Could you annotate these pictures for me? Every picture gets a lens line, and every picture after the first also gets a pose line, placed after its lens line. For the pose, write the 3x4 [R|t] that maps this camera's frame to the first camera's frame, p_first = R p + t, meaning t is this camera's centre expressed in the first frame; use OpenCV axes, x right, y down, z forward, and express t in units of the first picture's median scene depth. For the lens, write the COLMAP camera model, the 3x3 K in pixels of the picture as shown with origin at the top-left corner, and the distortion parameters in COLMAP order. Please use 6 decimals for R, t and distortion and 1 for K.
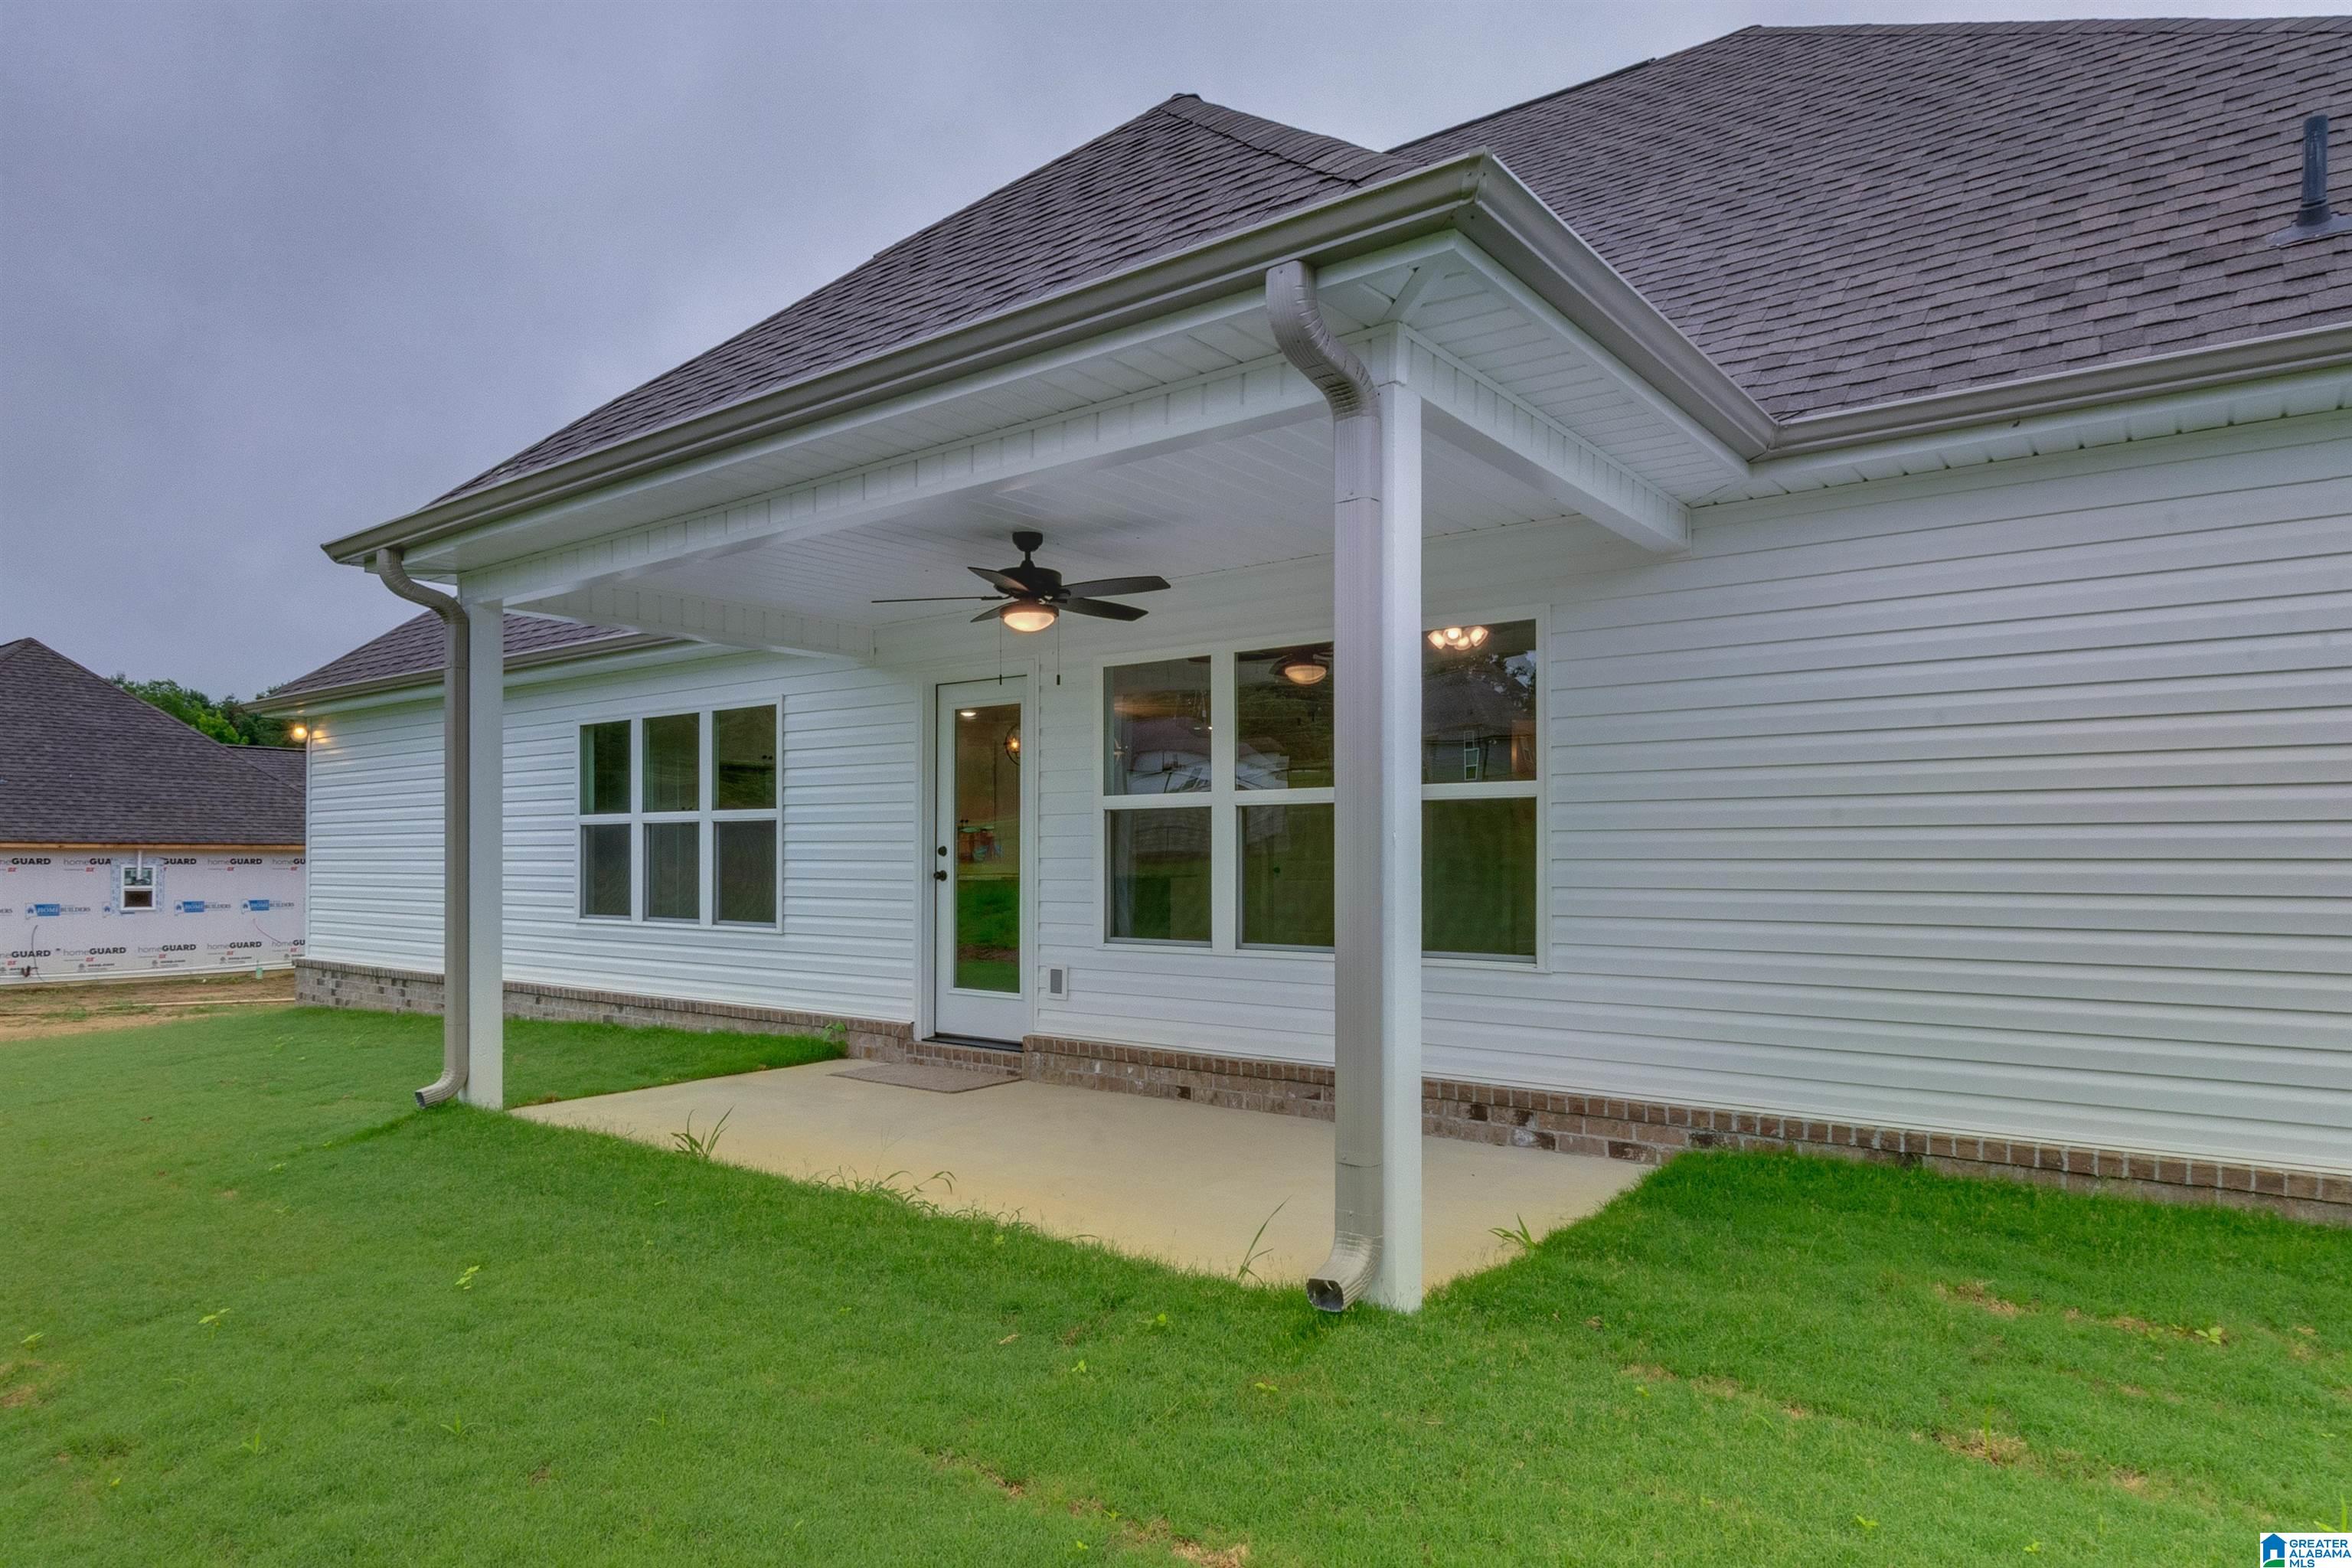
lens RADIAL K [[1401.9, 0, 1136.1], [0, 1401.9, 852.9], [0, 0, 1]] dist [0.003362, 0.000867]
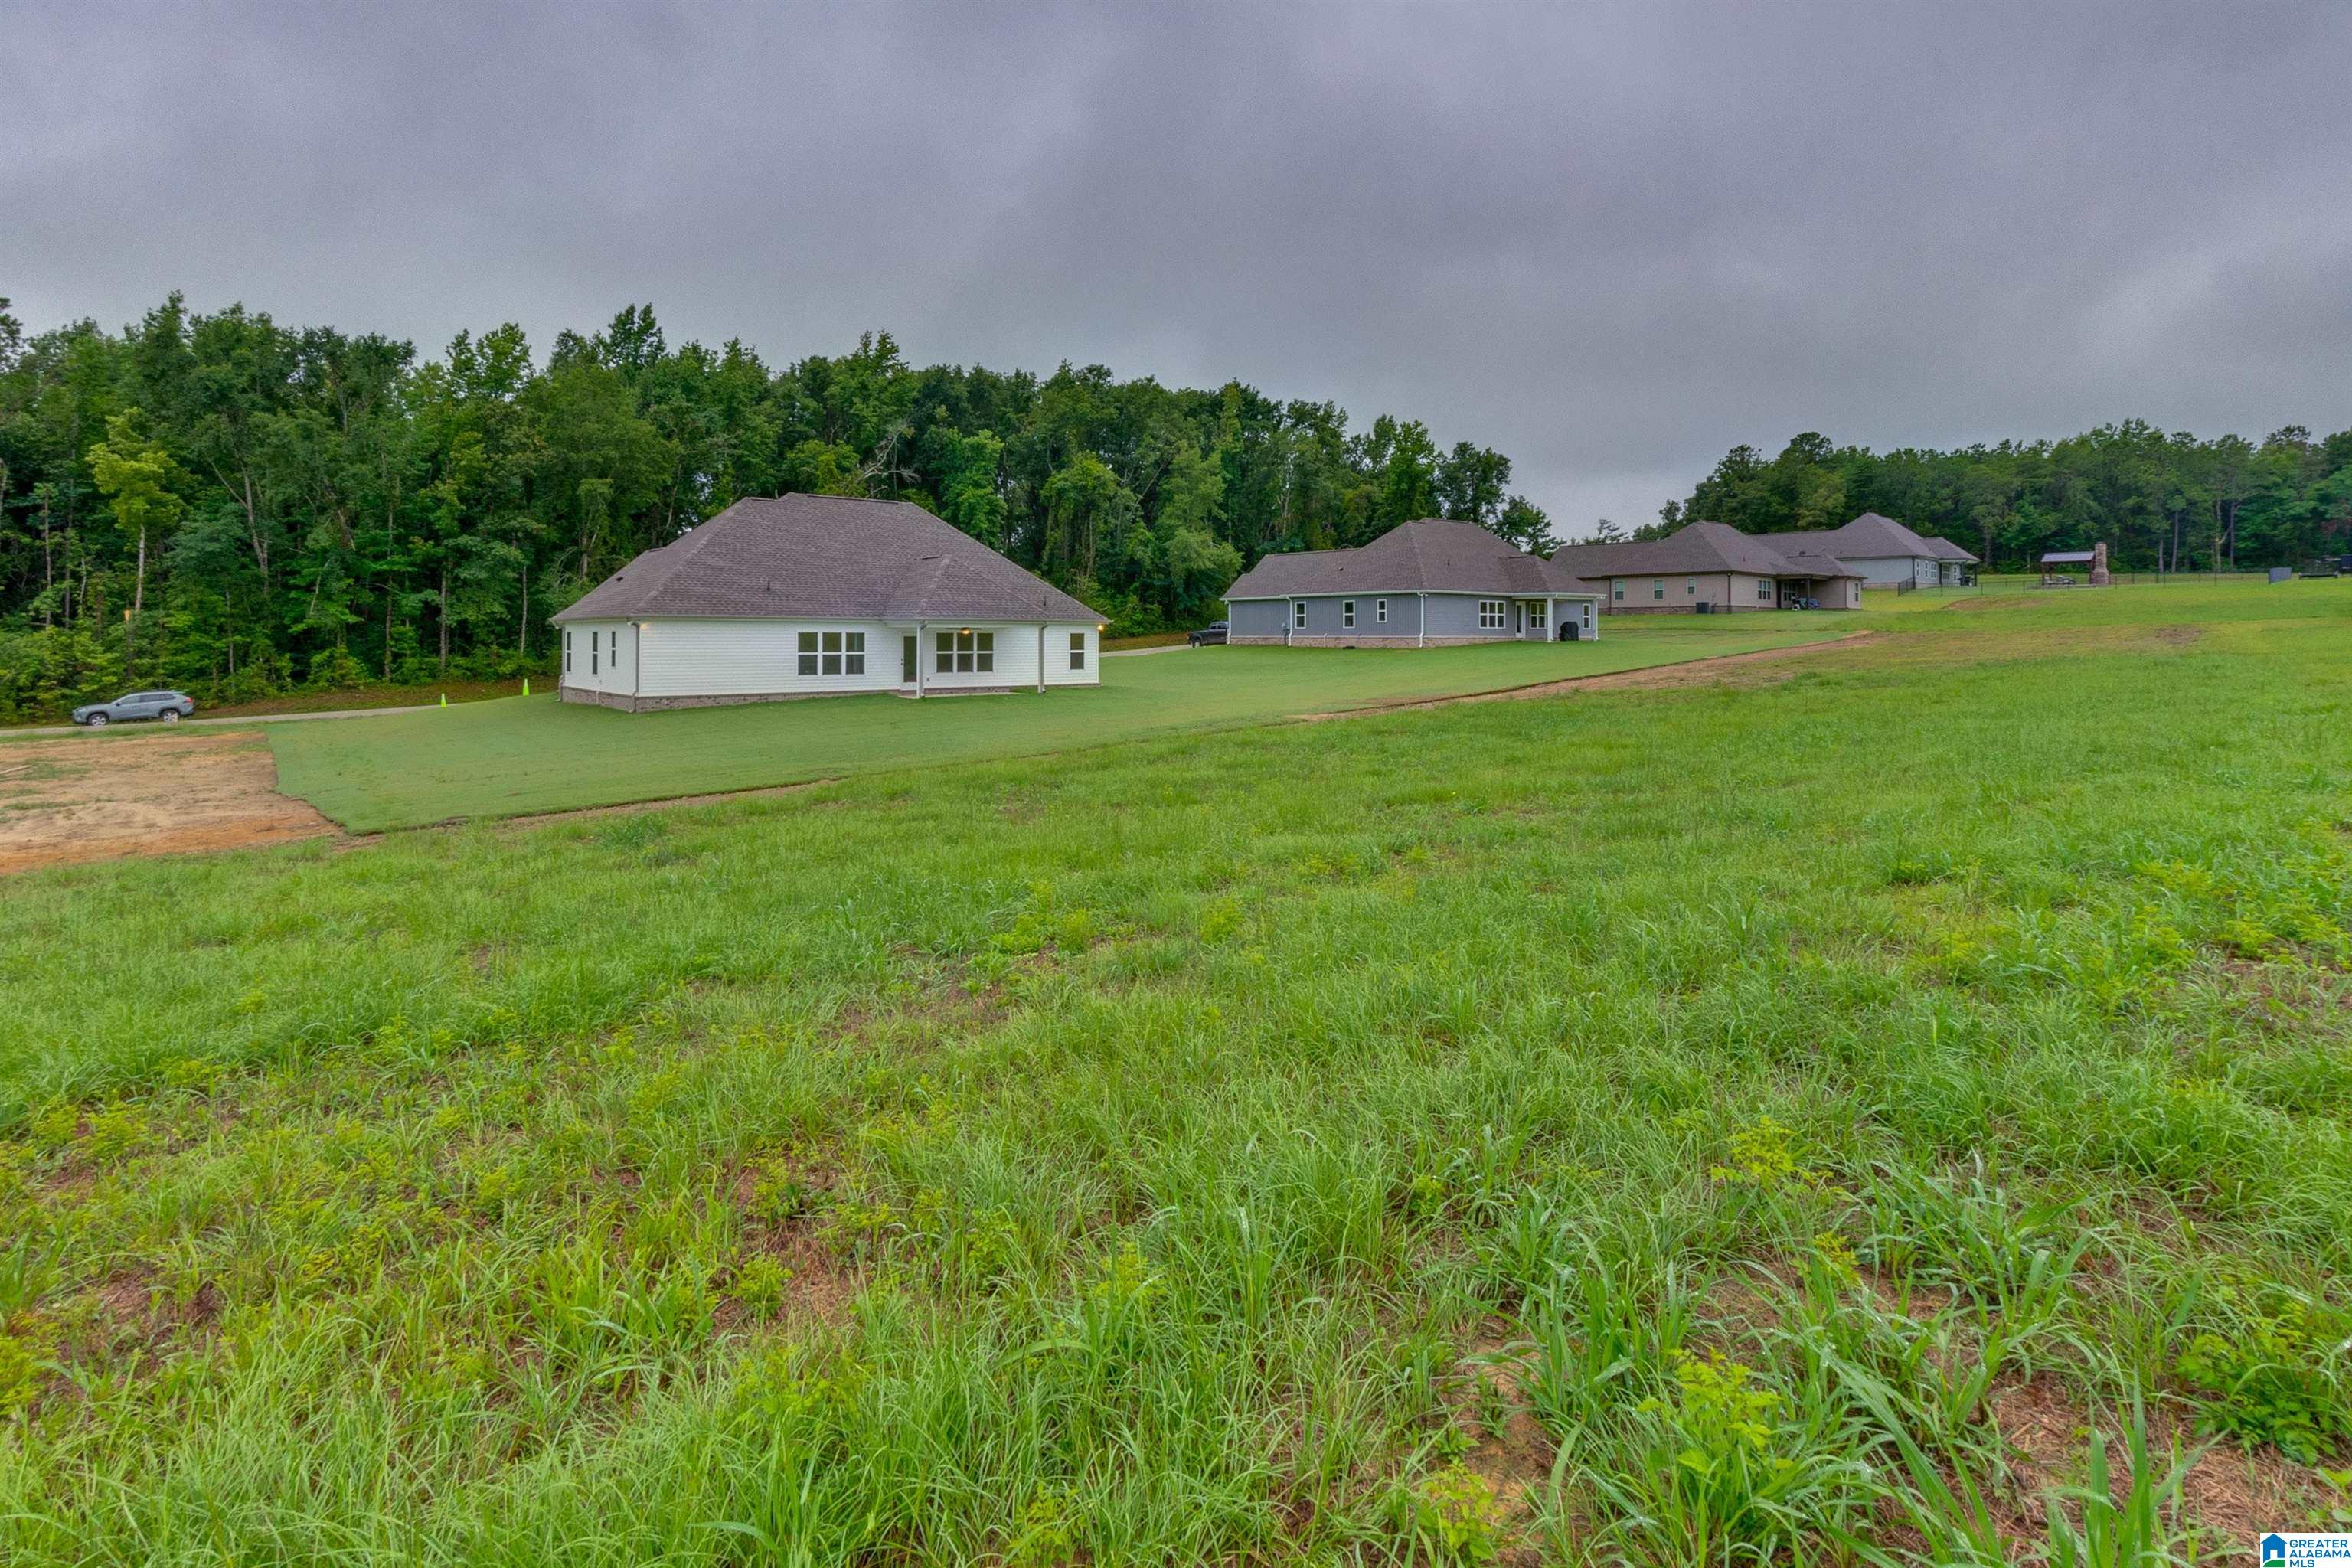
lens RADIAL K [[1178.3, 0, 1161.7], [0, 1178.3, 607.9], [0, 0, 1]] dist [-0.002796, -0.000542]
pose [[0.215719, 0.021515, 0.976218, -4.177153], [-0.007455, 0.999764, -0.020387, -0.112069], [-0.976427, -0.002880, 0.215829, -1.015097]]
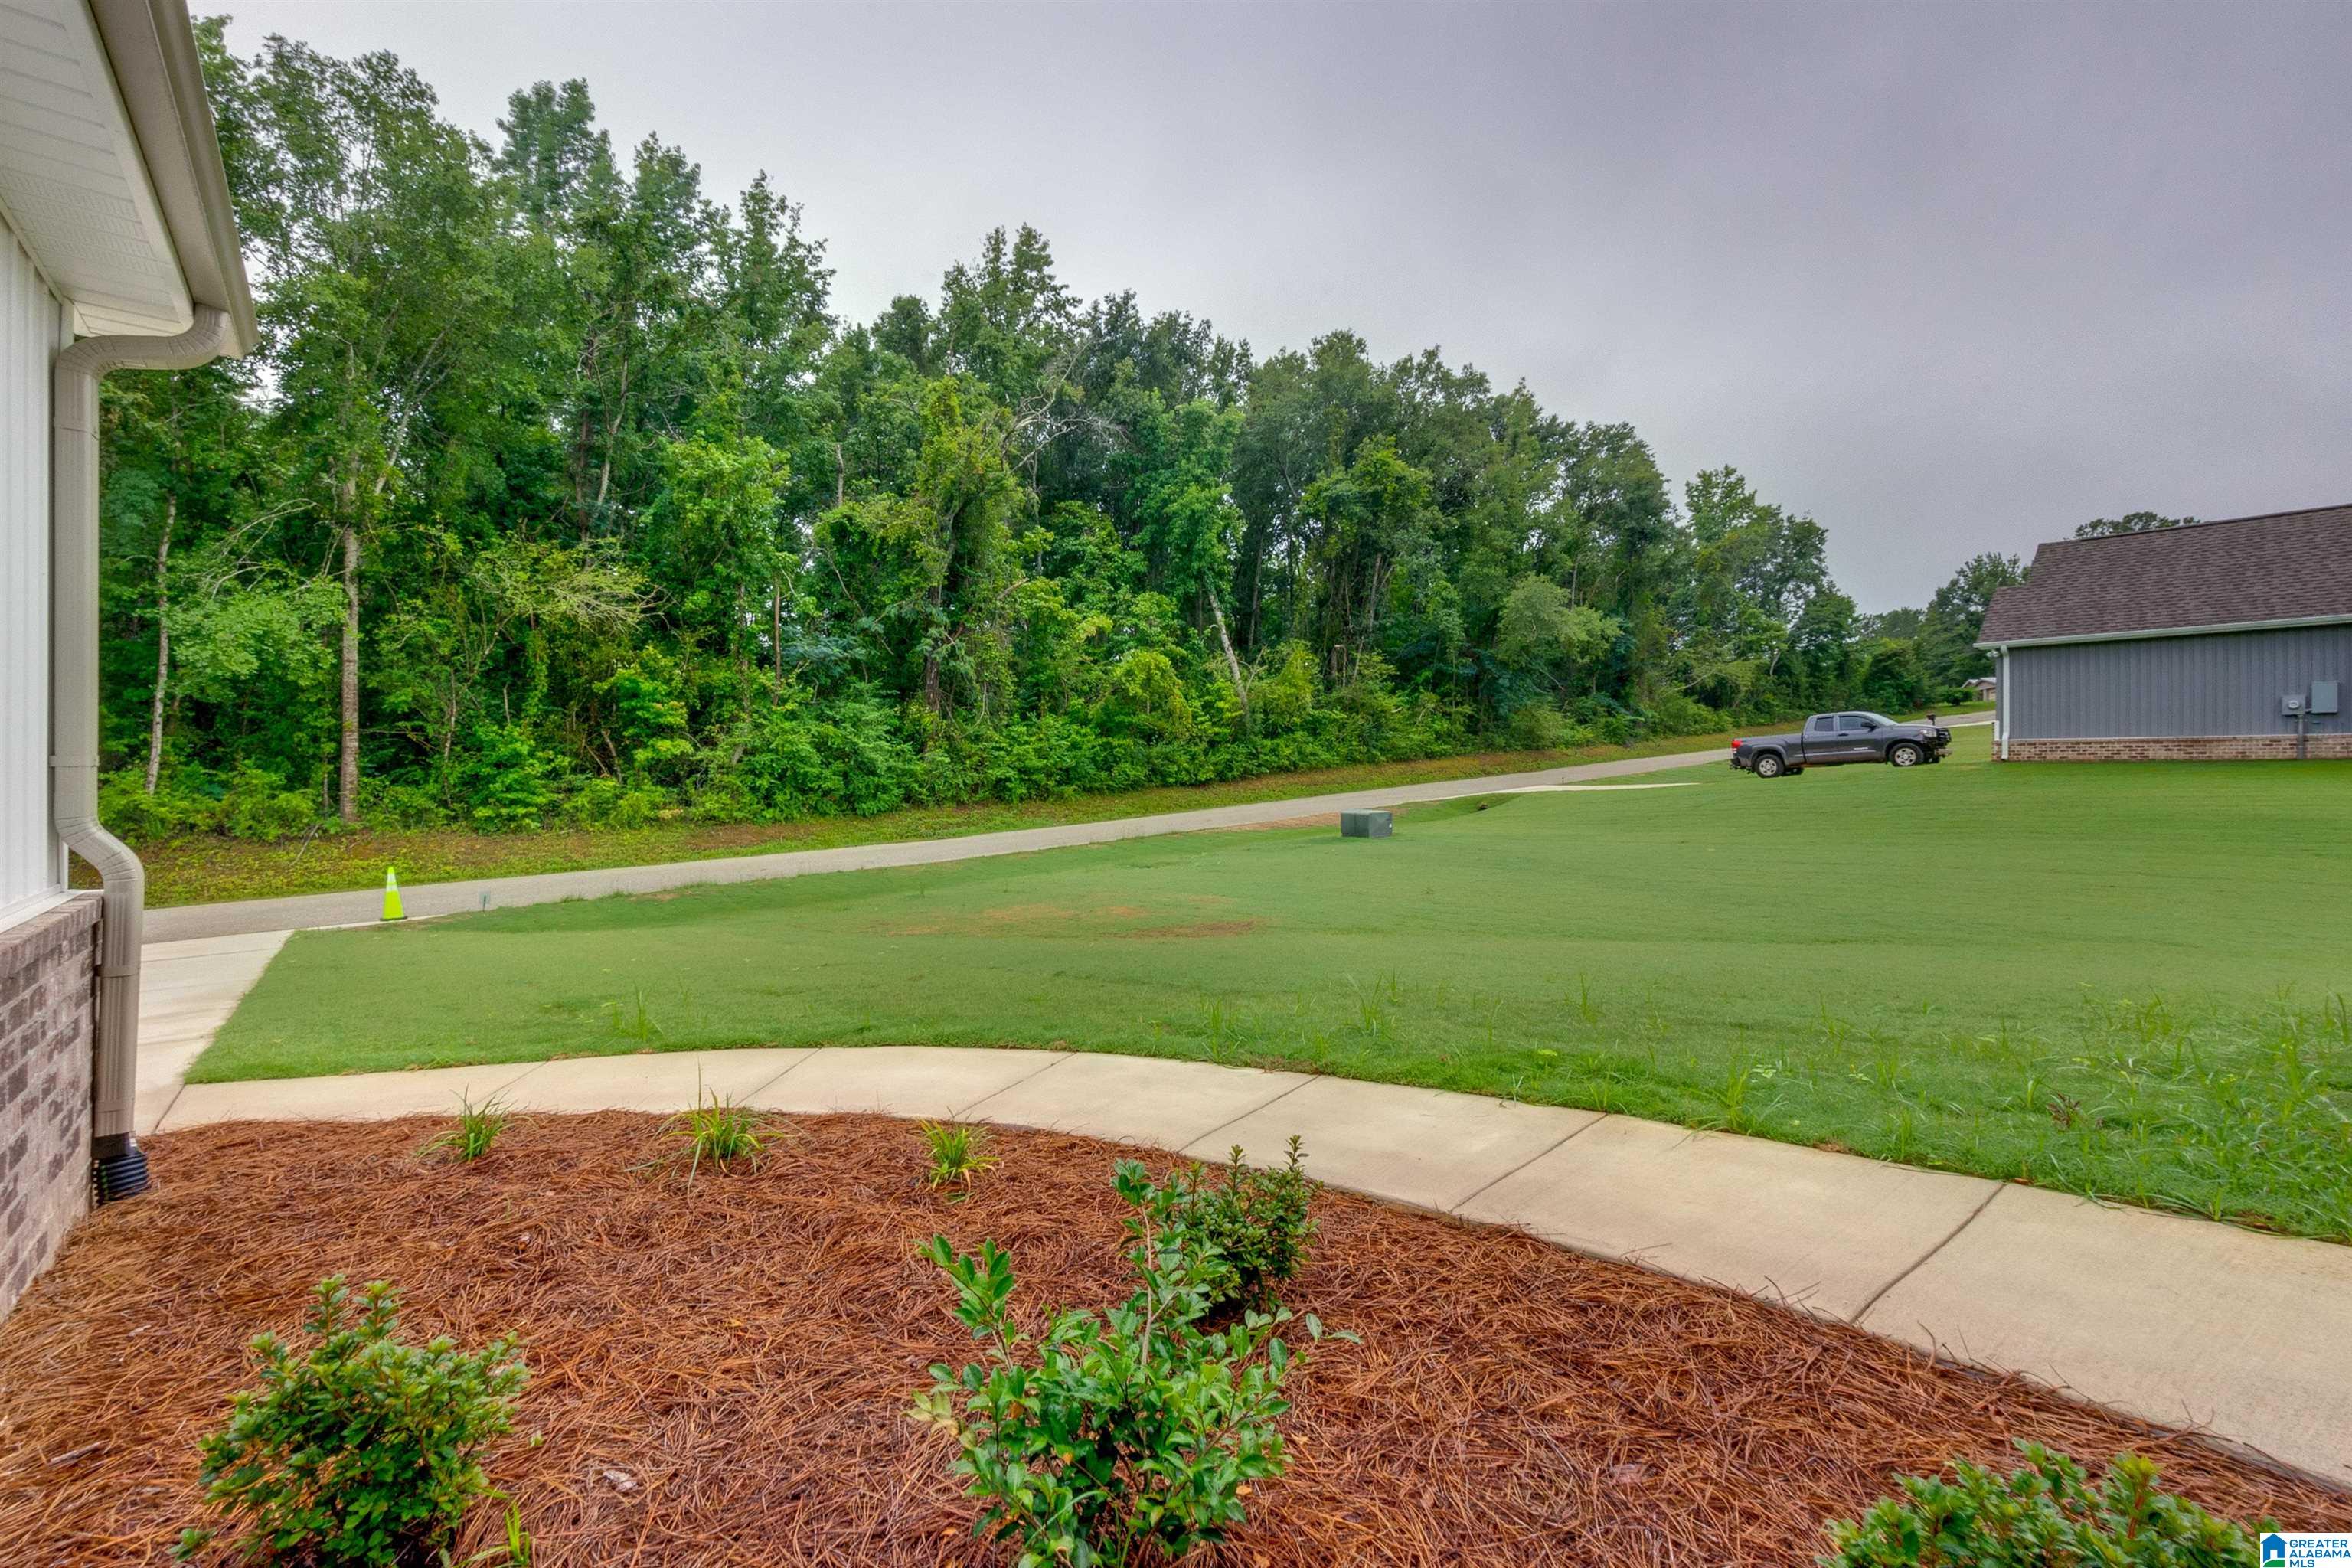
lens RADIAL K [[1002.3, 0, 1176.0], [0, 1002.3, 784.0], [0, 0, 1]] dist [-0.004679, 0.000445]
pose [[0.212355, -0.010653, 0.977134, 0.682026], [-0.010764, 0.999854, 0.013240, 0.020814], [-0.977133, -0.013330, 0.212210, 1.851338]]
